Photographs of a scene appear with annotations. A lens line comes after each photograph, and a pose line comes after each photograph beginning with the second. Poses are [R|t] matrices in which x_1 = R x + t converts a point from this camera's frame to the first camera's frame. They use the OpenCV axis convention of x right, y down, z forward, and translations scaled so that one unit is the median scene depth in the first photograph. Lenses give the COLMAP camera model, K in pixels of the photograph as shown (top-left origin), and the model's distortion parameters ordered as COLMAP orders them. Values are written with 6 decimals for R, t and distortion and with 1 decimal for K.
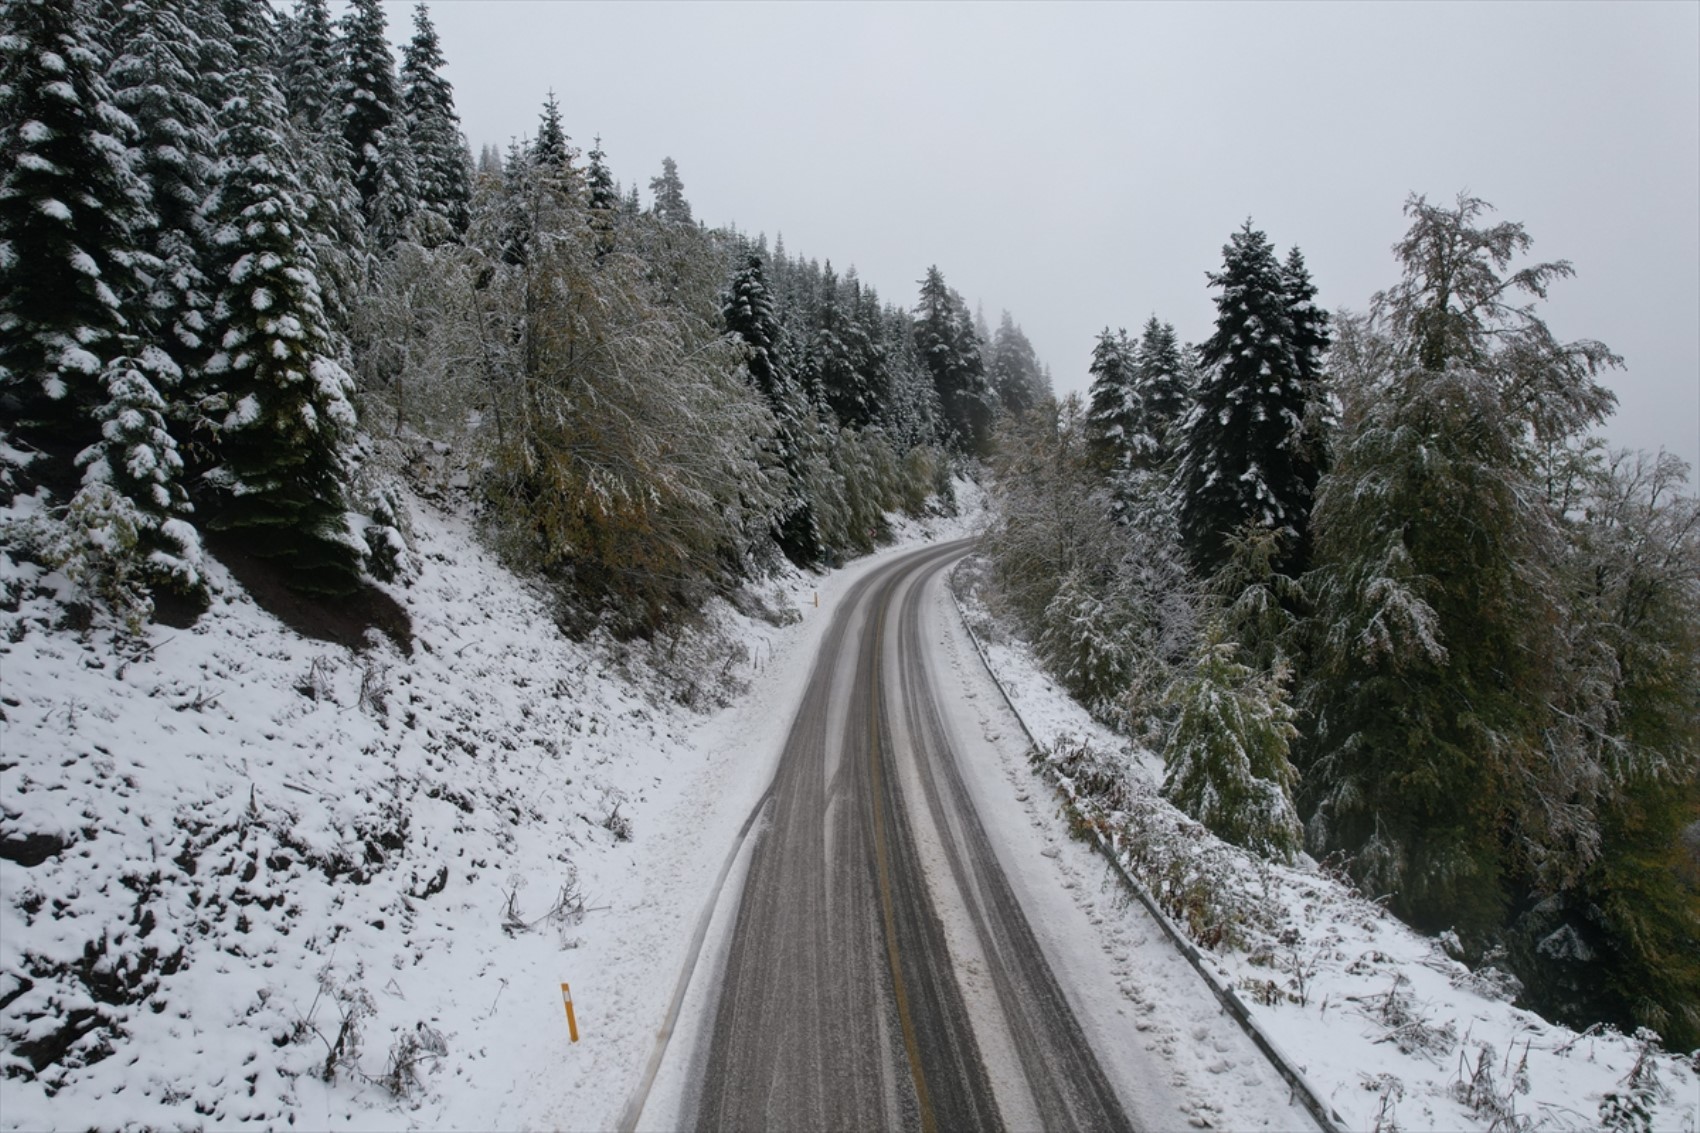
lens RADIAL K [[1097.3, 0, 851.0], [0, 1097.3, 570.2], [0, 0, 1]] dist [-0.086309, 0.078810]
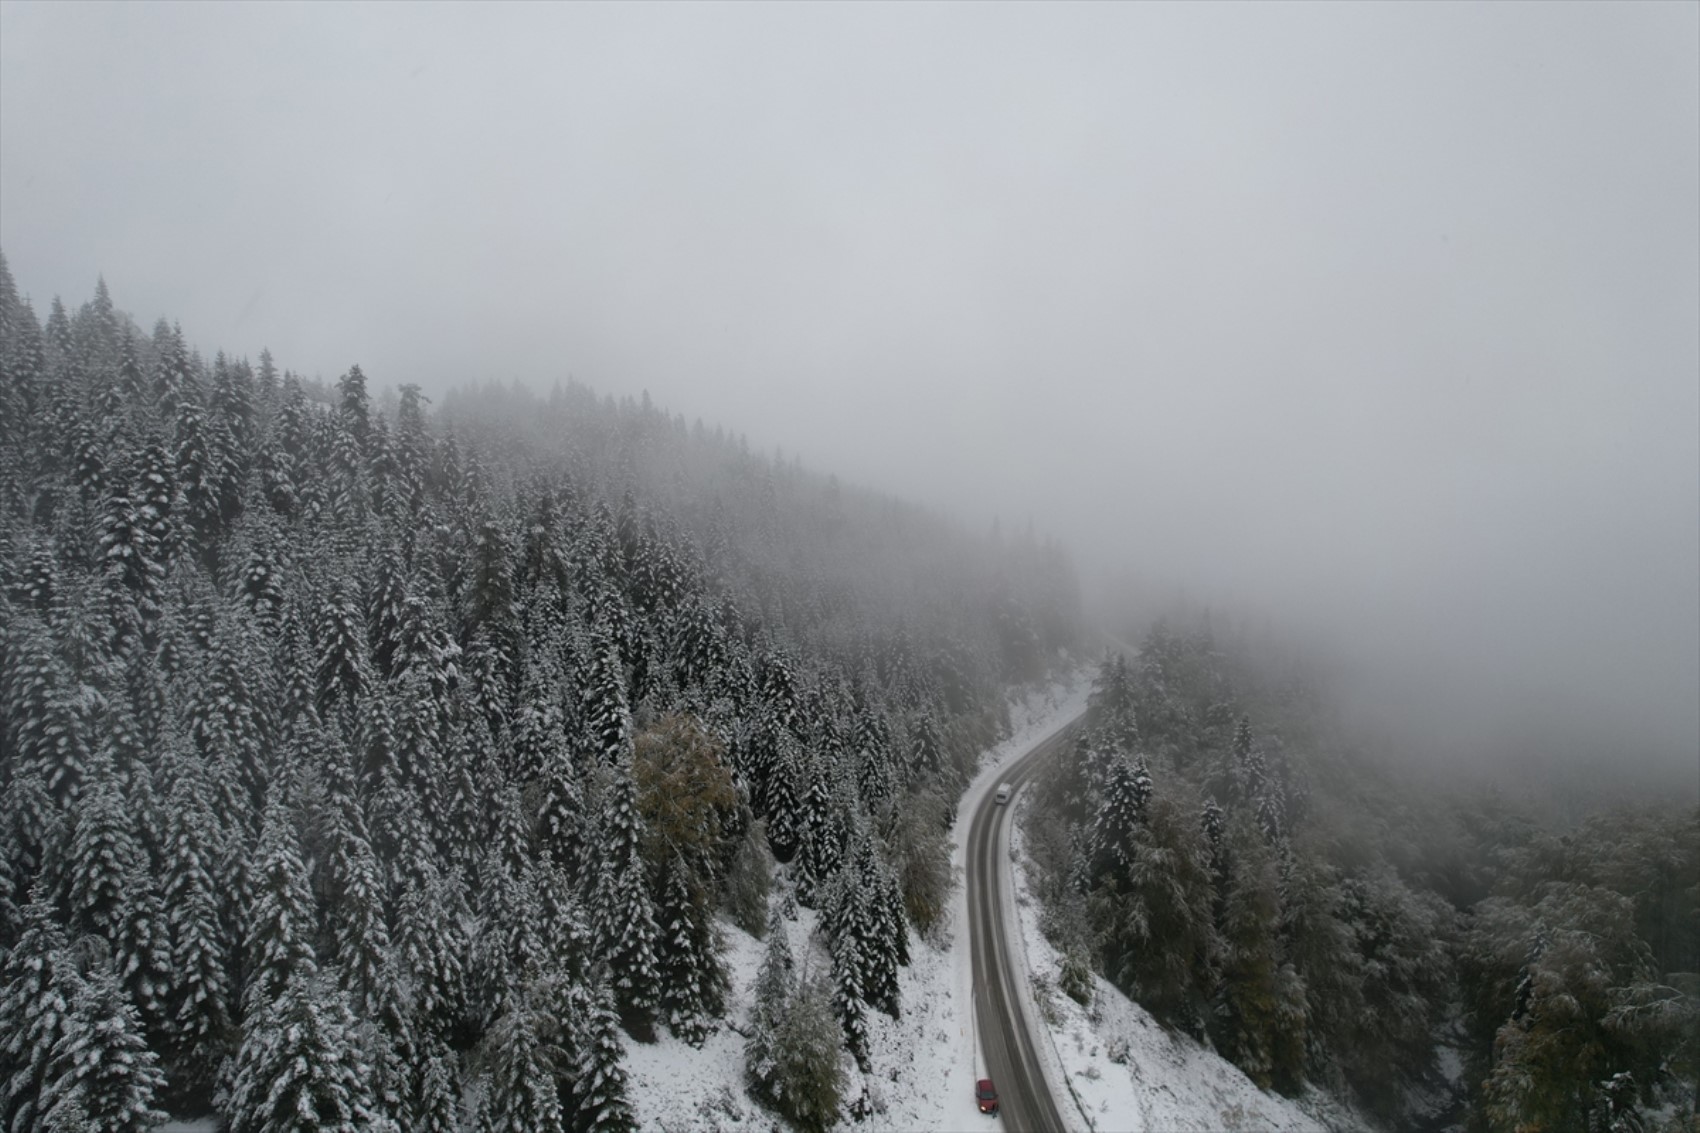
lens RADIAL K [[1097.3, 0, 842.0], [0, 1097.3, 581.1], [0, 0, 1]] dist [-0.086309, 0.078810]
pose [[0.998328, 0.019864, -0.054292, -0.210581], [-0.018554, 0.999527, 0.024520, -0.830574], [0.054753, -0.023472, 0.998224, -1.862170]]
